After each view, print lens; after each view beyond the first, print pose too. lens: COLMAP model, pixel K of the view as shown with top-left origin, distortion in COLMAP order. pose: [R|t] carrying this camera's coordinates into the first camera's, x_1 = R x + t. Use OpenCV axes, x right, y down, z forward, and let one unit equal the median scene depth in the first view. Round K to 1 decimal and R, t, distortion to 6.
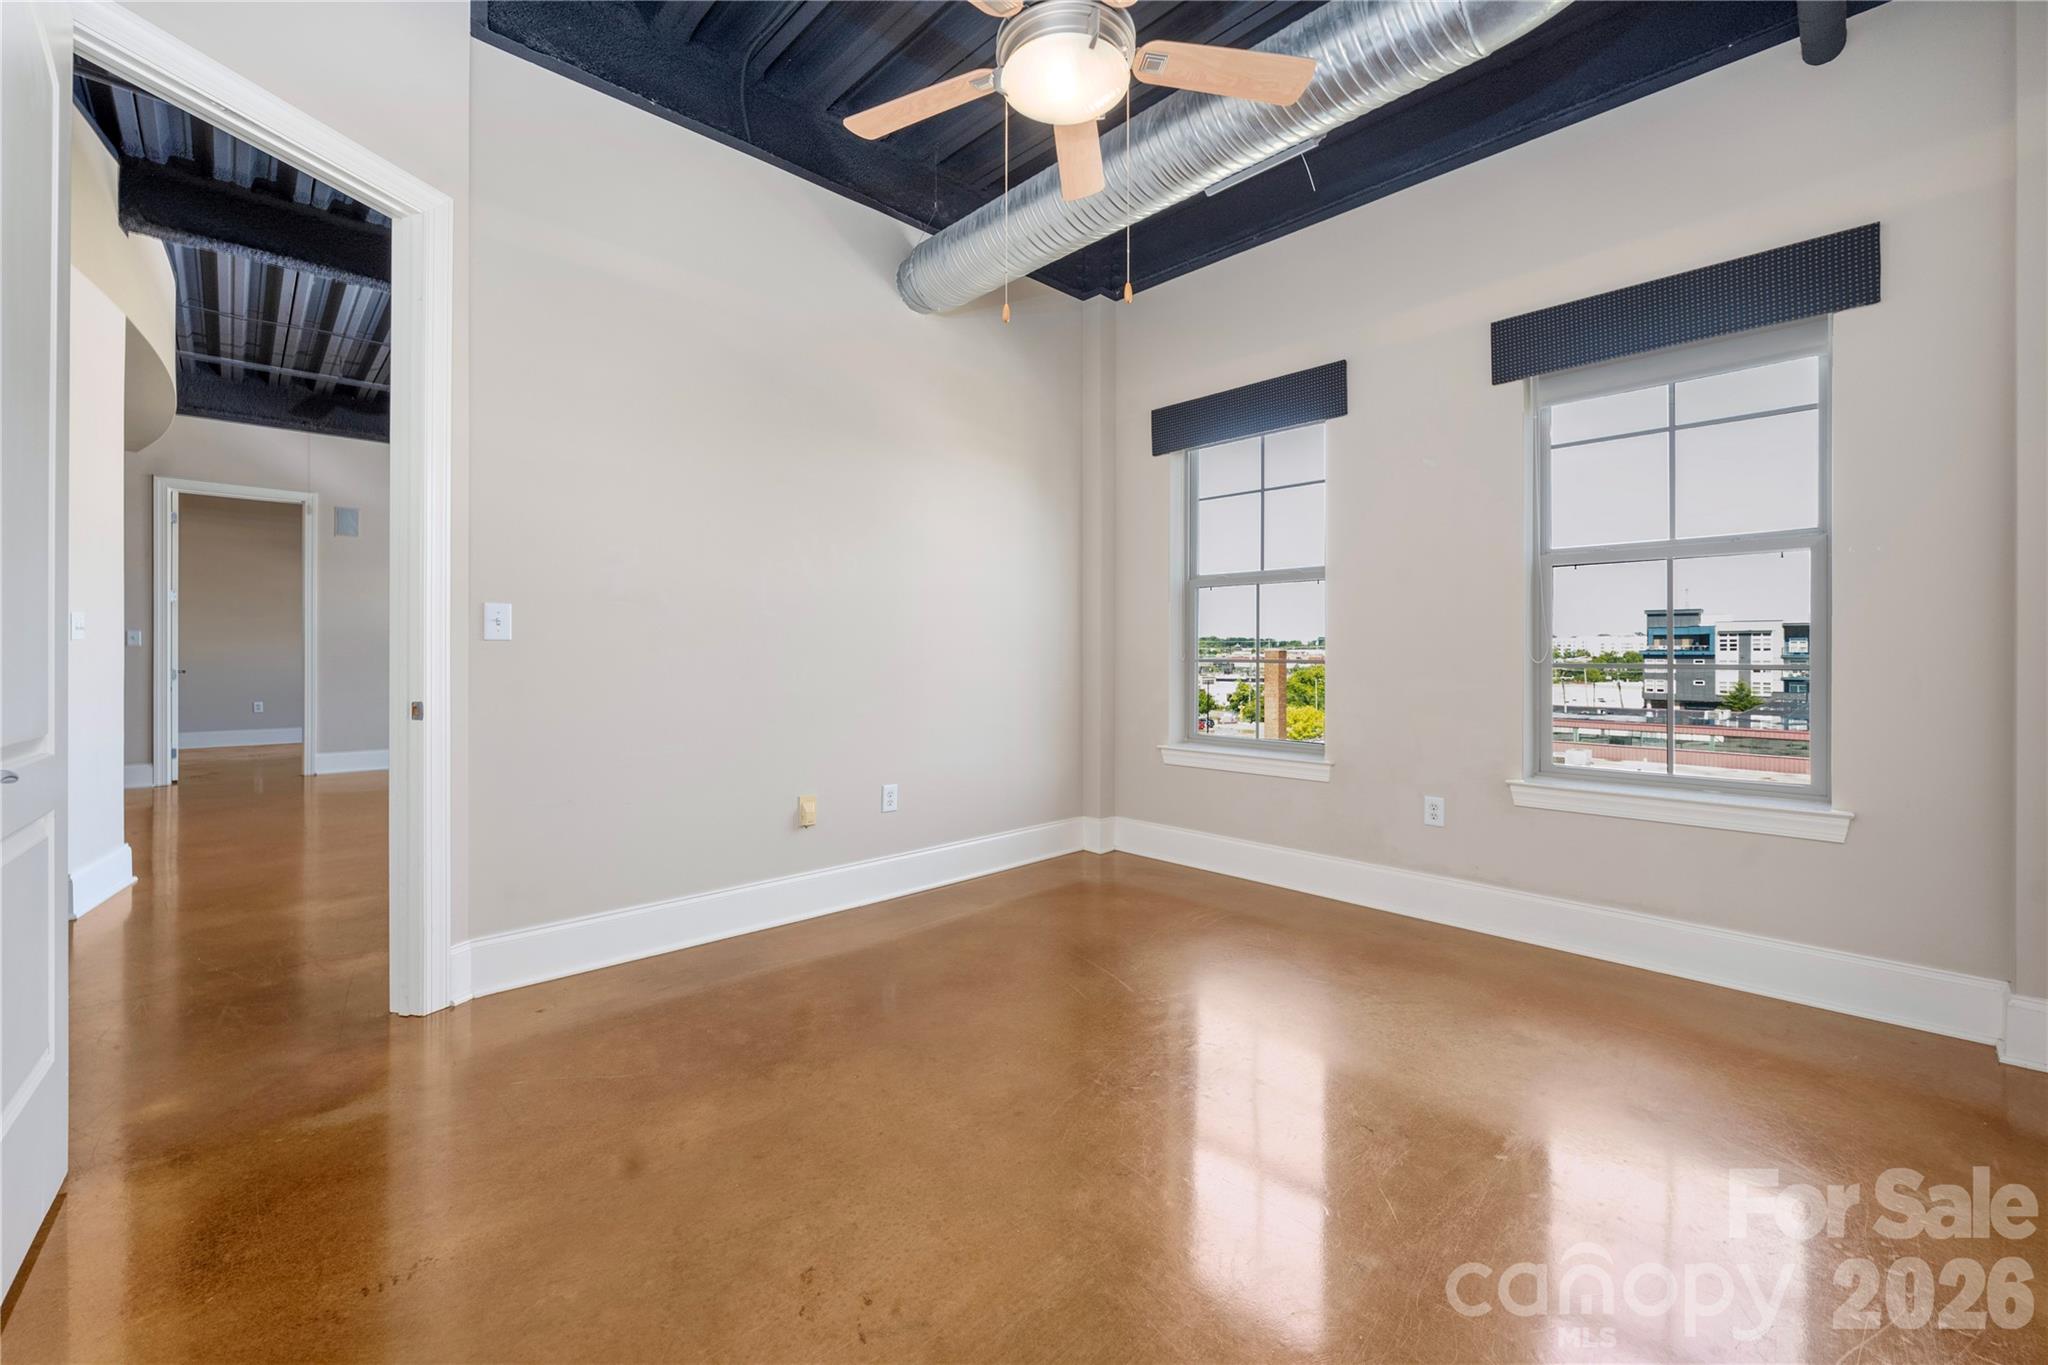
lens RADIAL K [[833.1, 0, 1021.0], [0, 833.1, 652.5], [0, 0, 1]] dist [-0.000820, -0.000131]
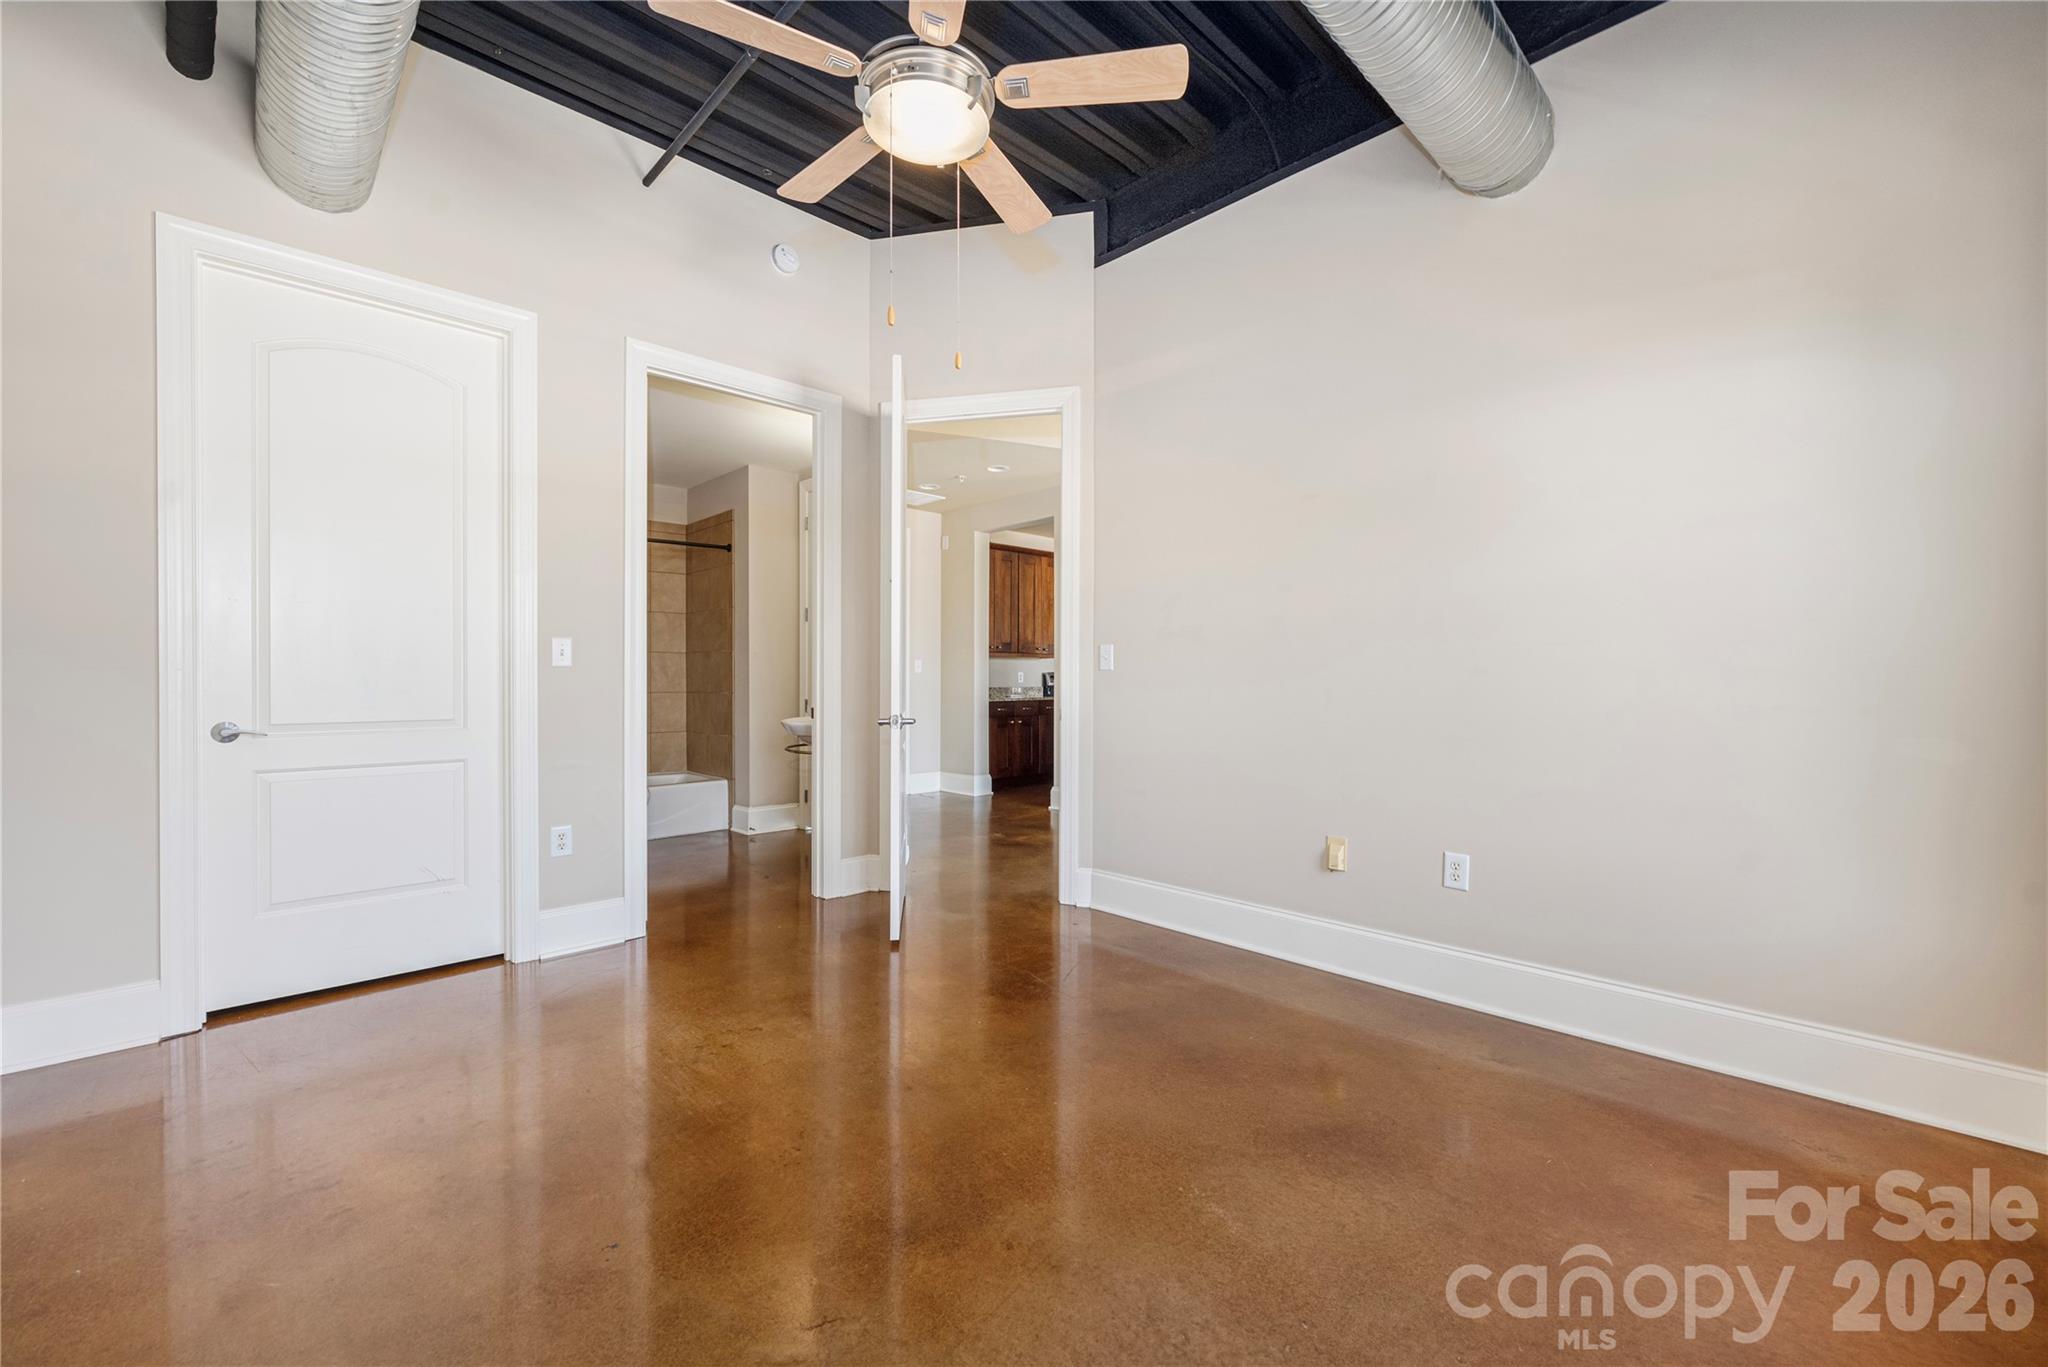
lens RADIAL K [[827.0, 0, 1024.0], [0, 827.0, 683.5], [0, 0, 1]] dist [0.000007, -0.000055]
pose [[0.009709, 0.004207, -0.999944, 1.125051], [0.002767, 0.999987, 0.004234, 0.001536], [0.999949, -0.002808, 0.009697, 1.156347]]
